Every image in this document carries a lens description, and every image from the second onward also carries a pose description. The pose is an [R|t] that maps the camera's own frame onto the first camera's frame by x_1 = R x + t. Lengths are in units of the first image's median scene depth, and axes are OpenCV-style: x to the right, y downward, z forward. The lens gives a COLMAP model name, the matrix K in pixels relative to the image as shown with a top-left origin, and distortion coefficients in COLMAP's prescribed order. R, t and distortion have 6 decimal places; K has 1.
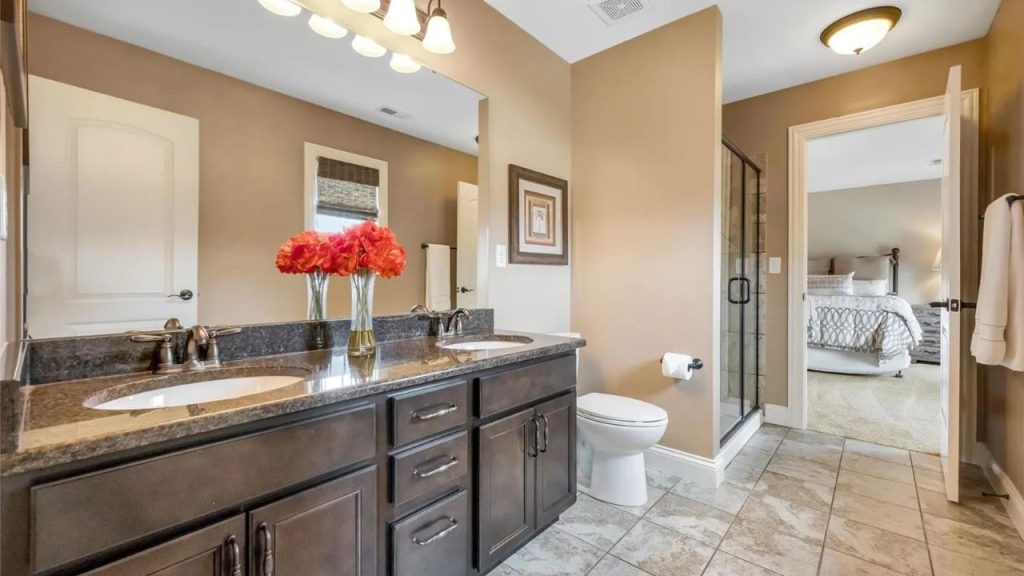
lens RADIAL K [[410.8, 0, 512.2], [0, 410.8, 284.3], [0, 0, 1]] dist [0.001741, 0.000167]
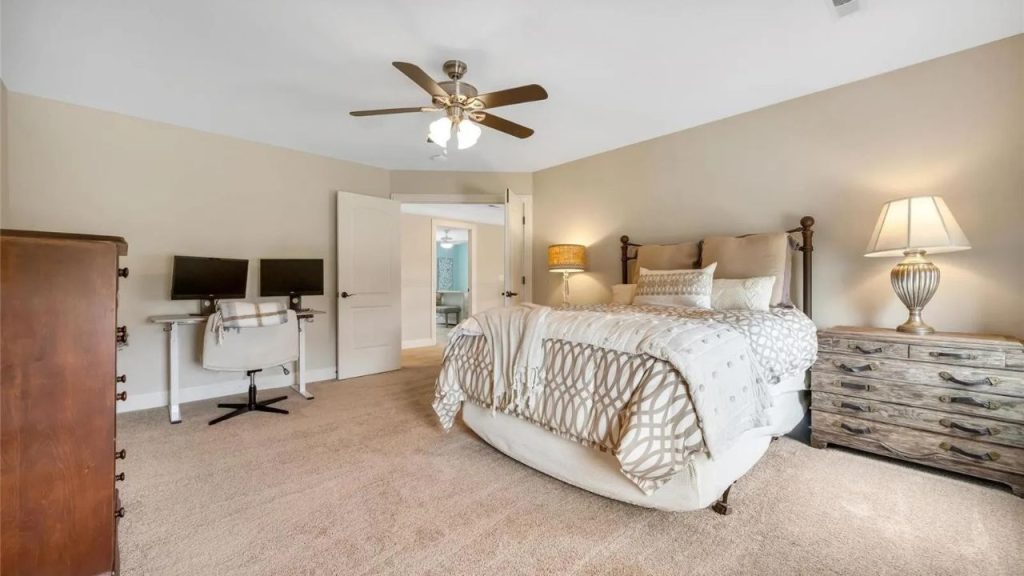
lens RADIAL K [[410.8, 0, 512.7], [0, 410.8, 287.3], [0, 0, 1]] dist [0.001741, 0.000167]
pose [[0.996537, -0.005181, -0.082992, 0.772651], [0.005278, 0.999986, 0.000958, -0.001365], [0.082985, -0.001393, 0.996550, 0.574180]]
